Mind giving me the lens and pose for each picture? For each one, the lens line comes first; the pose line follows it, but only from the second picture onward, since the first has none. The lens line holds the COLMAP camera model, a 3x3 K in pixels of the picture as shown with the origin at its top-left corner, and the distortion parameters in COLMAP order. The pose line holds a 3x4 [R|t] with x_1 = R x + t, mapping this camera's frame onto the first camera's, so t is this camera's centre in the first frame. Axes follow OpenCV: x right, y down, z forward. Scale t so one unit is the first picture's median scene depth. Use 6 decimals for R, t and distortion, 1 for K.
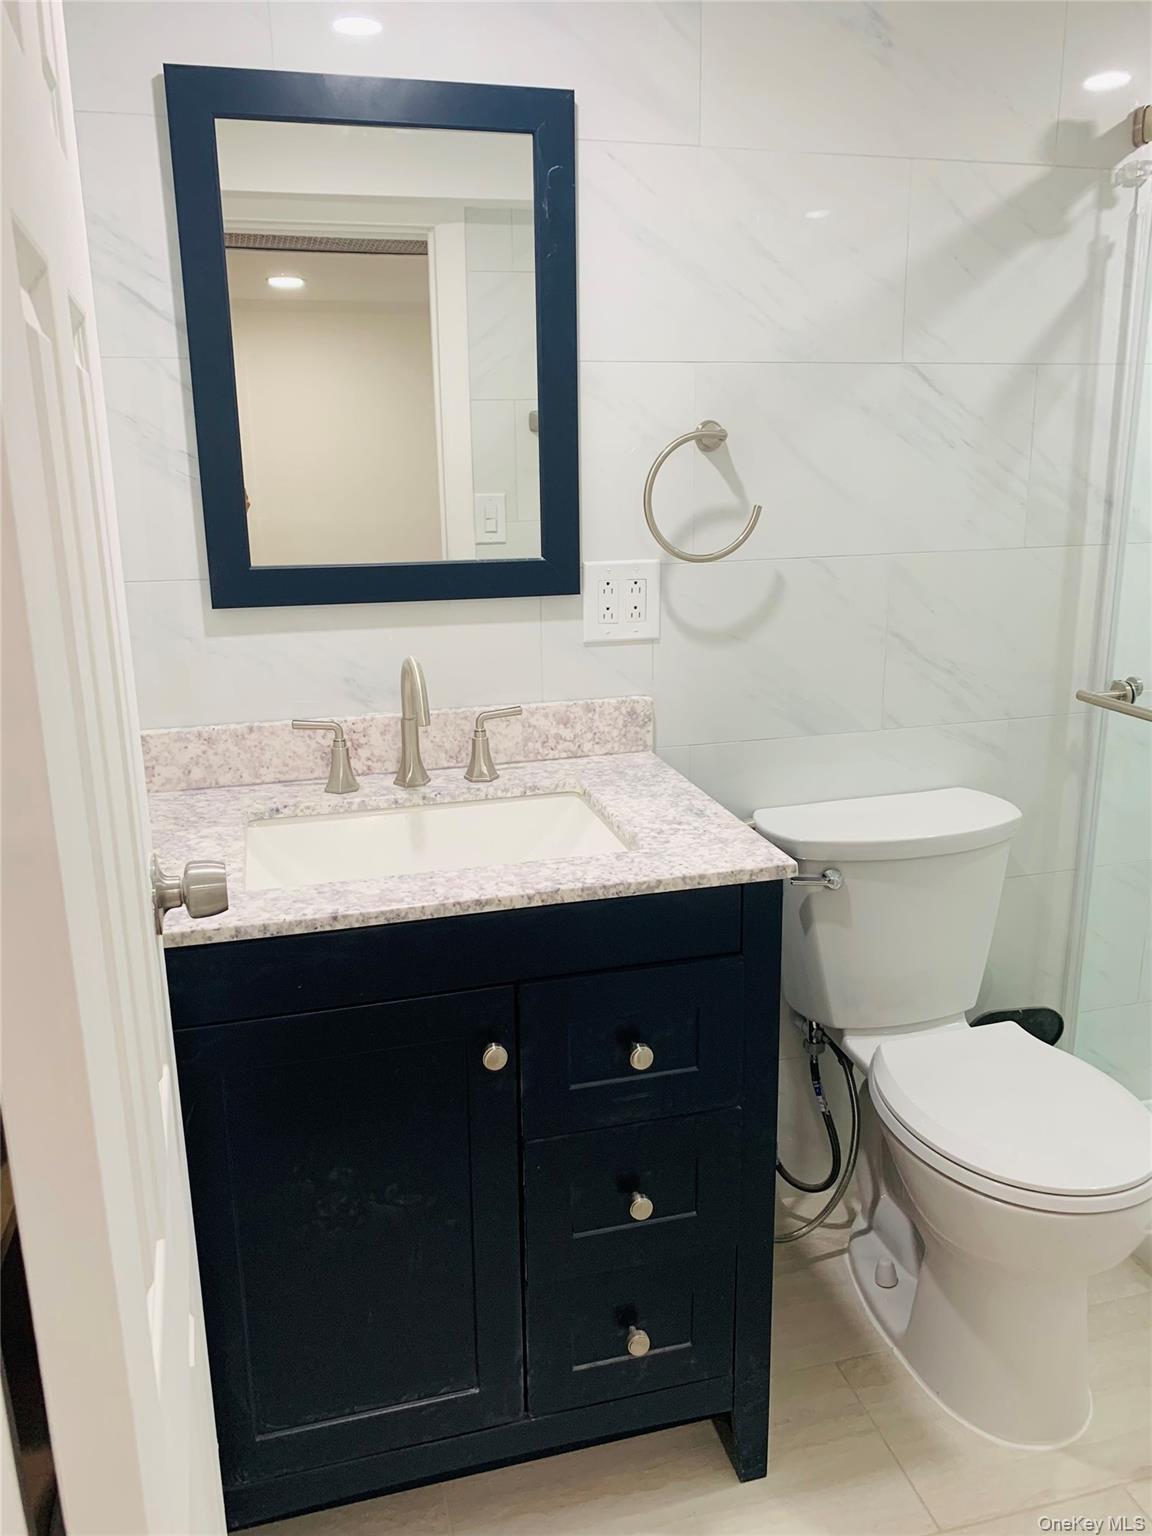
lens RADIAL K [[1175.7, 0, 576.0], [0, 1175.7, 768.0], [0, 0, 1]] dist [0.062318, -0.098957]
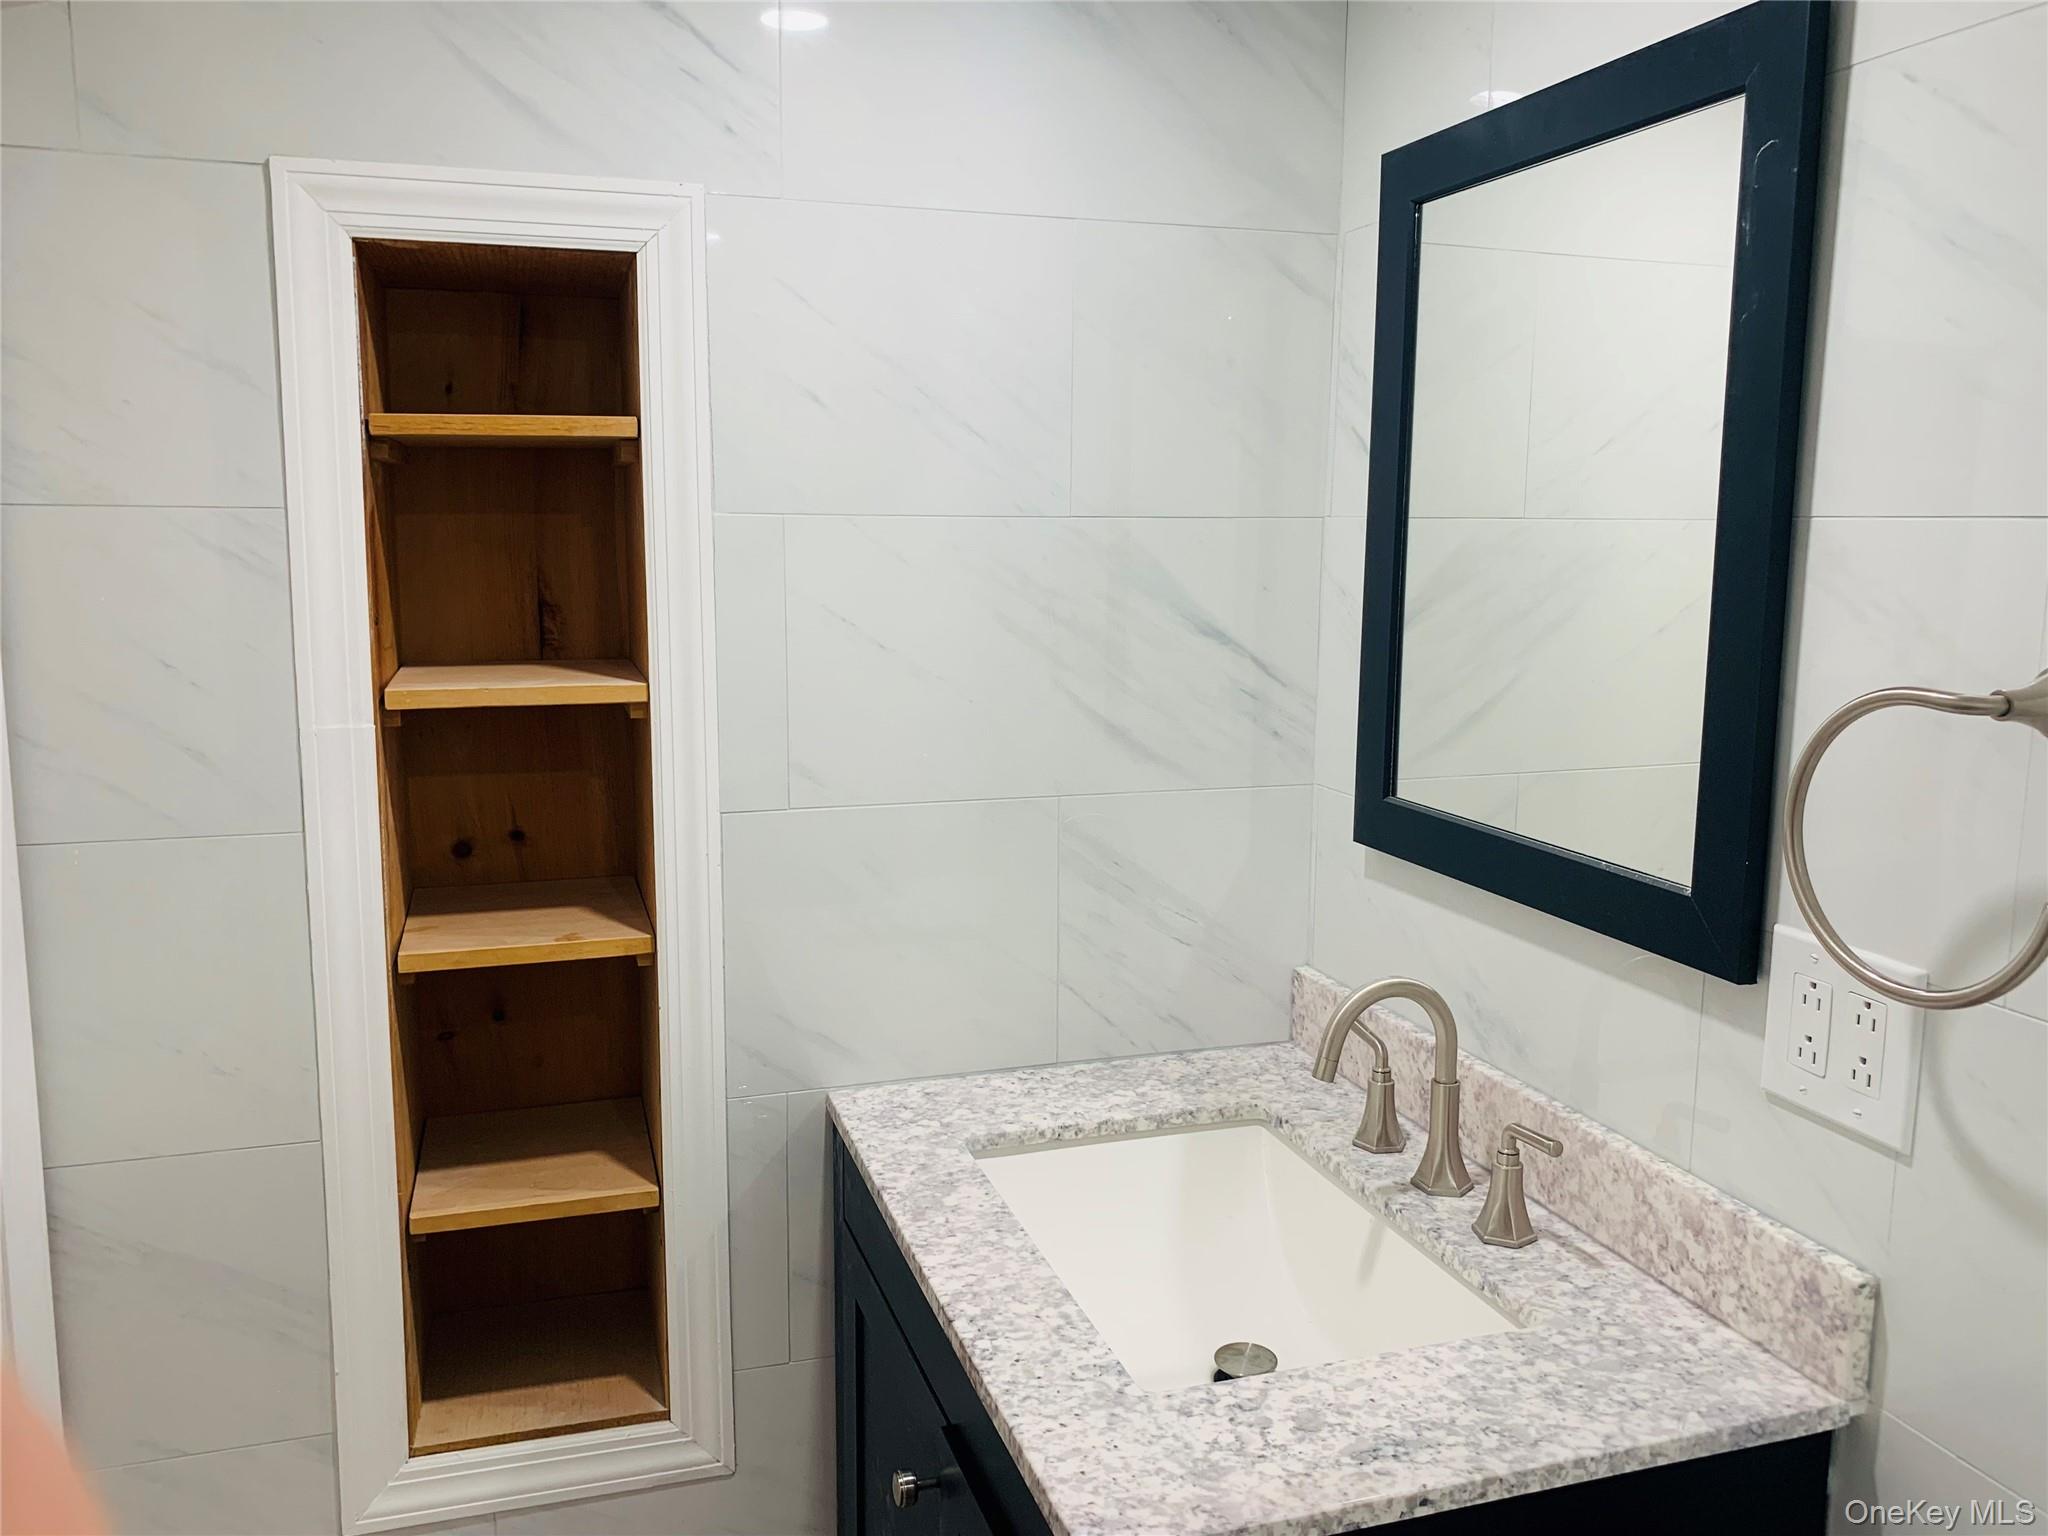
lens RADIAL K [[1567.6, 0, 1036.8], [0, 1567.6, 758.0], [0, 0, 1]] dist [0.062318, -0.098957]
pose [[0.065017, 0.158707, -0.985183, 0.601685], [-0.271438, 0.952858, 0.135586, -0.246041], [0.960257, 0.258601, 0.105031, 0.644142]]
